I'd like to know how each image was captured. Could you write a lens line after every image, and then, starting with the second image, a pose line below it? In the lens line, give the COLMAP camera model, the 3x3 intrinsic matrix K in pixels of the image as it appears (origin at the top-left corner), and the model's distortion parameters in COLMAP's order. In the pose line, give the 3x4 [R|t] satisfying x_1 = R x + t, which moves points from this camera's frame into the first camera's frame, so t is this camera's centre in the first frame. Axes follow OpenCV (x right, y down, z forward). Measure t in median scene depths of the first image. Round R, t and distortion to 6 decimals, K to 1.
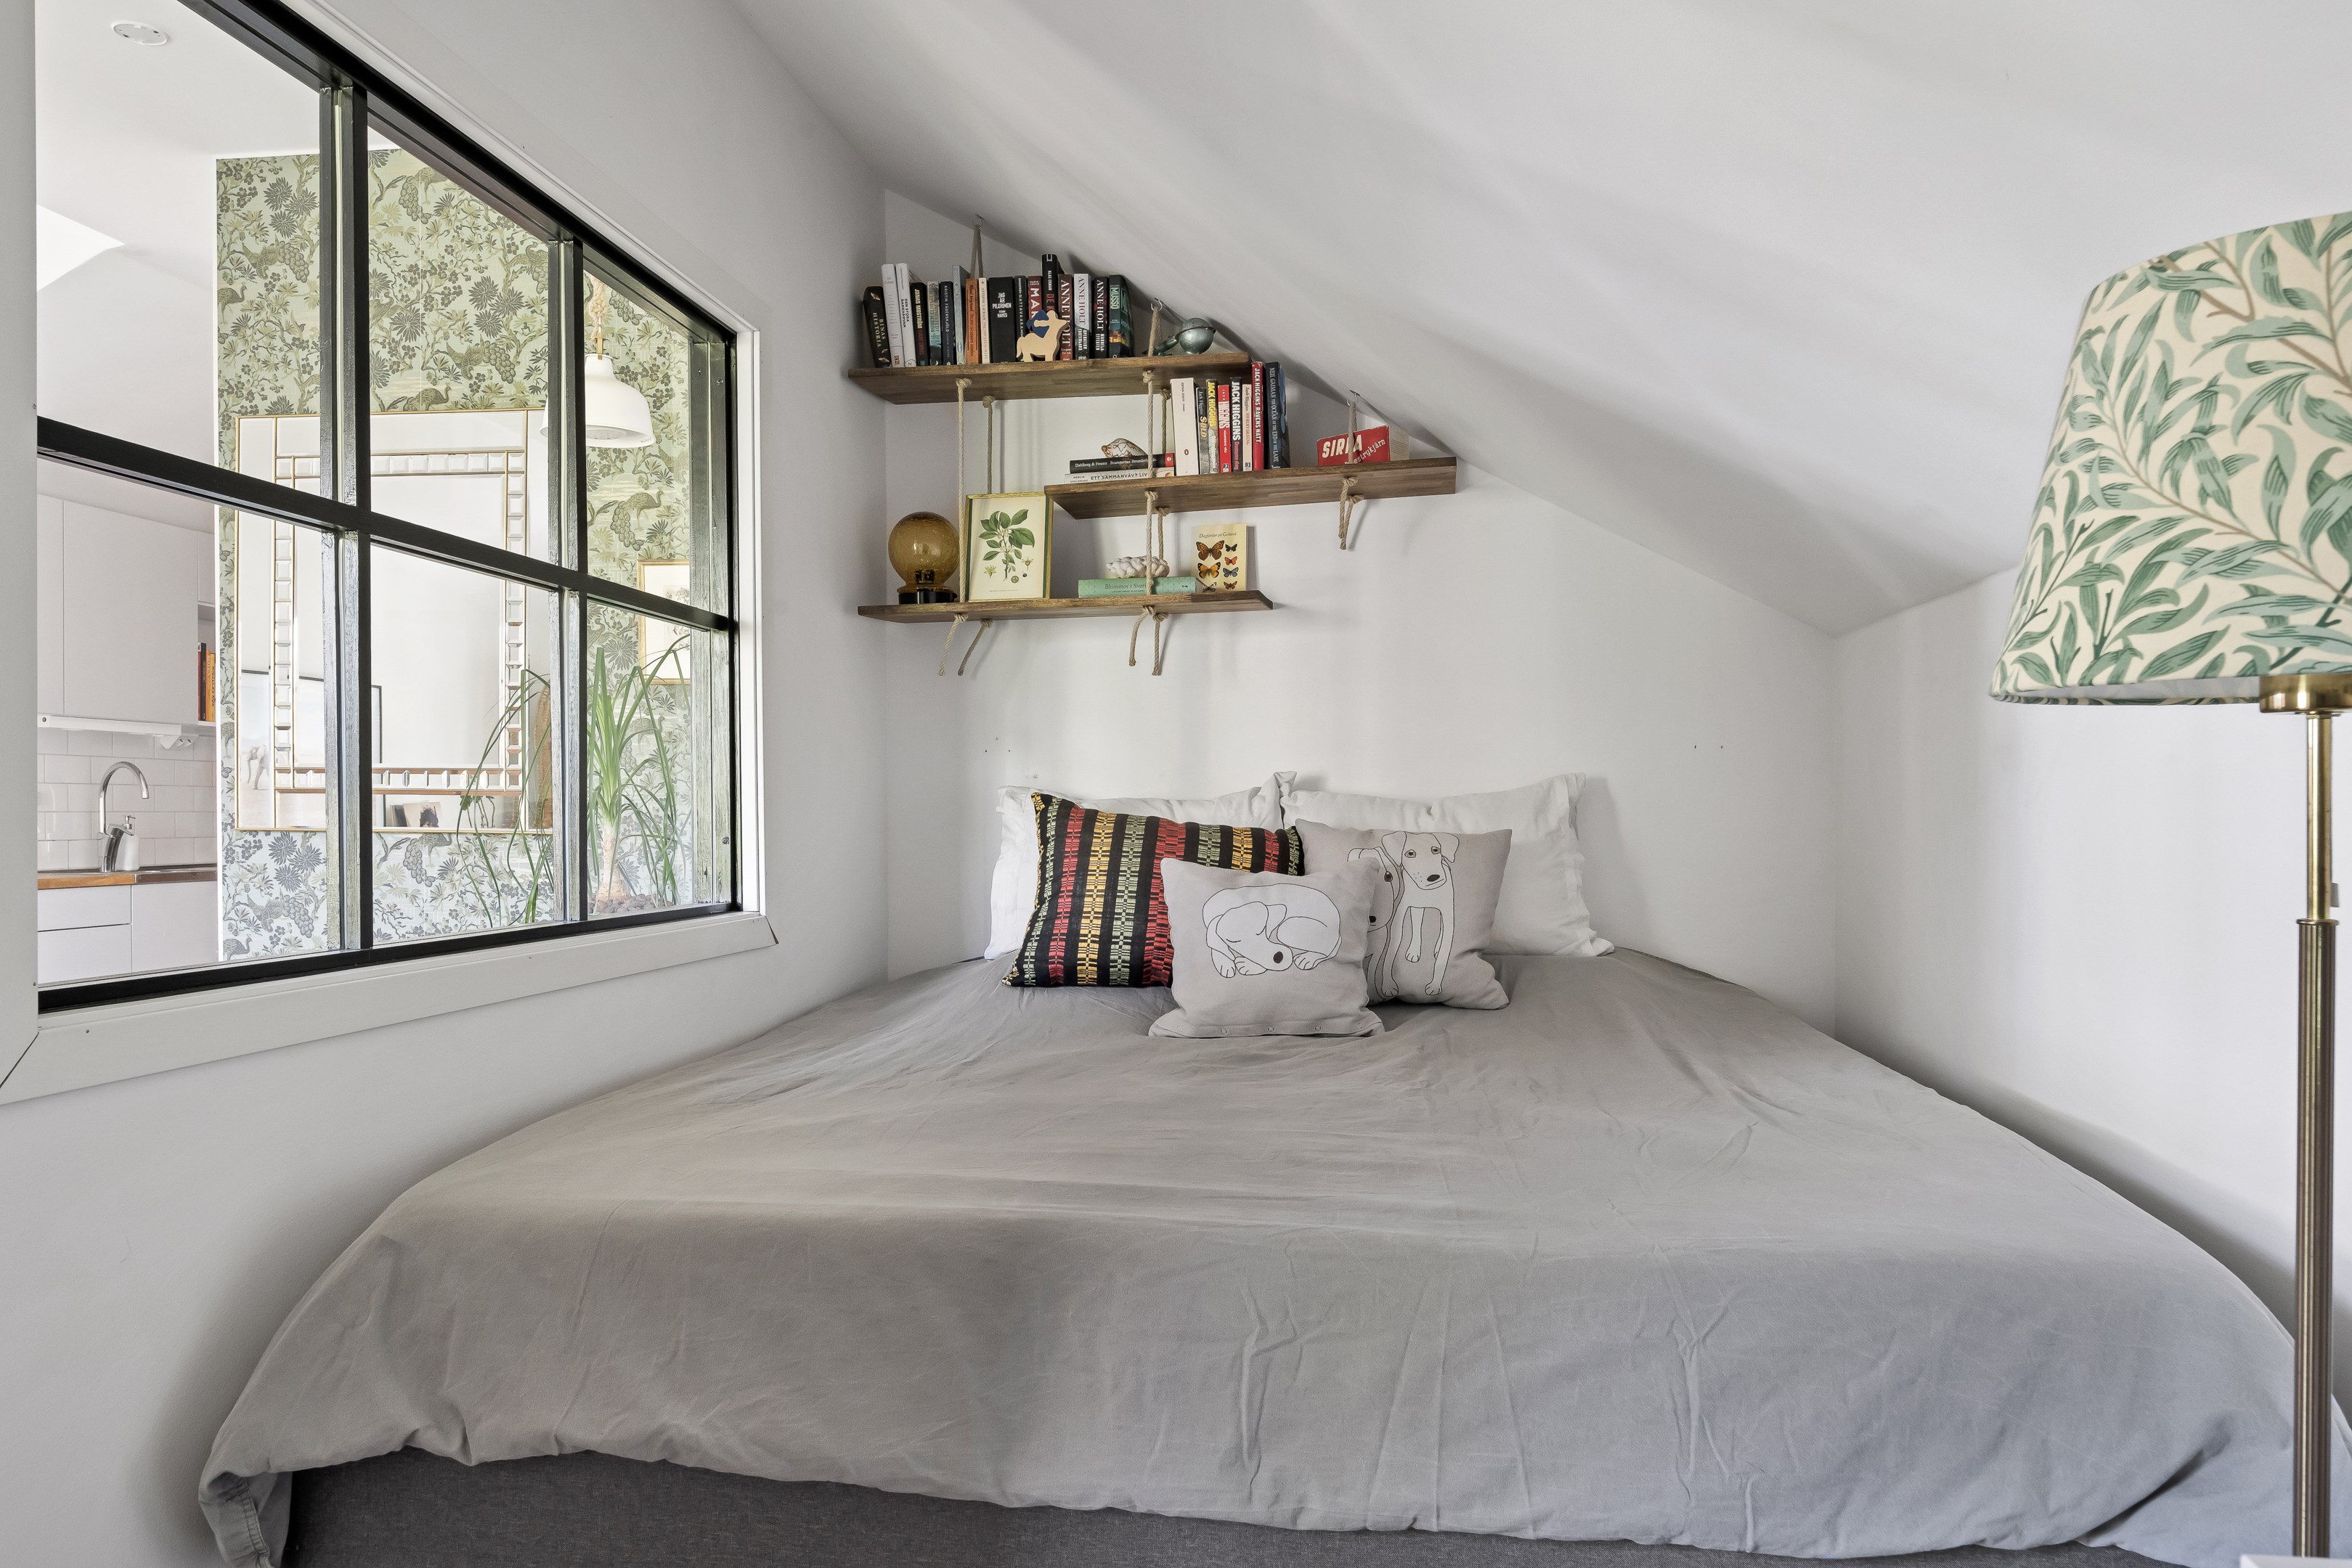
lens RADIAL K [[1638.3, 0, 1177.2], [0, 1638.3, 823.0], [0, 0, 1]] dist [-0.001048, -0.001307]
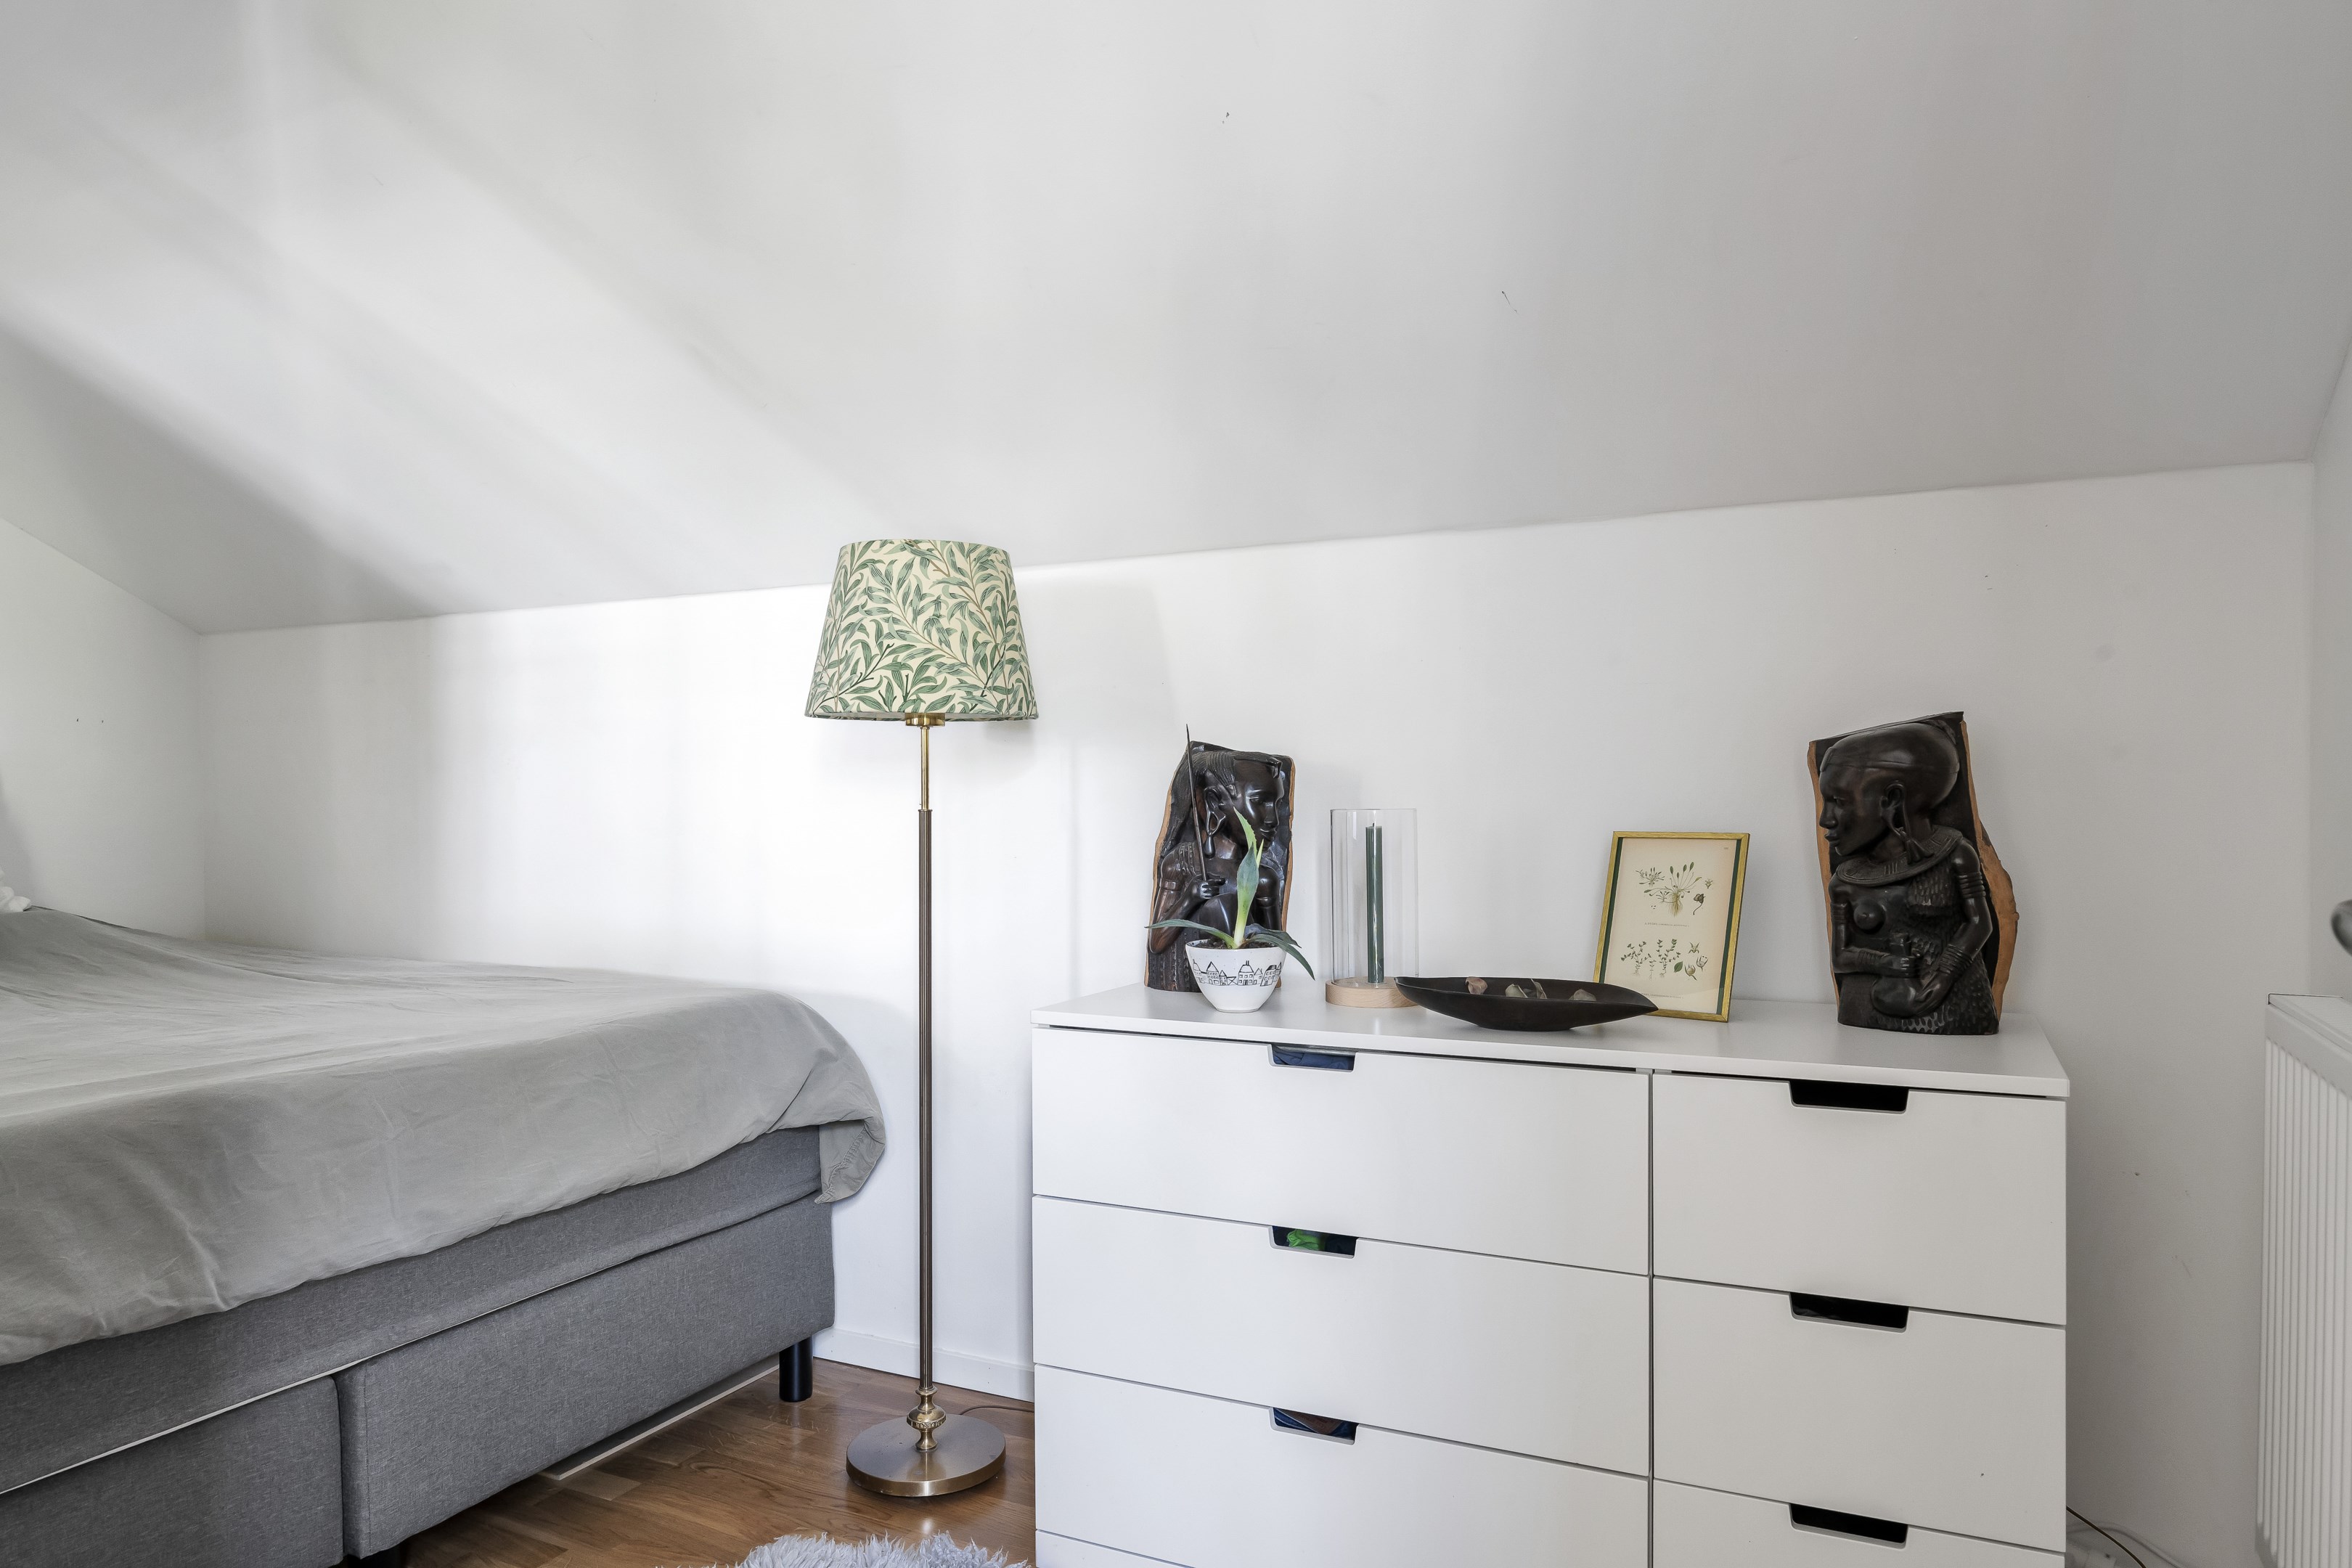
lens RADIAL K [[1638.6, 0, 1177.2], [0, 1638.6, 823.0], [0, 0, 1]] dist [-0.001048, -0.001307]
pose [[0.292978, -0.016294, 0.955980, -1.694041], [0.011527, 0.999842, 0.013509, 0.053868], [-0.956050, 0.007062, 0.293120, -0.110017]]
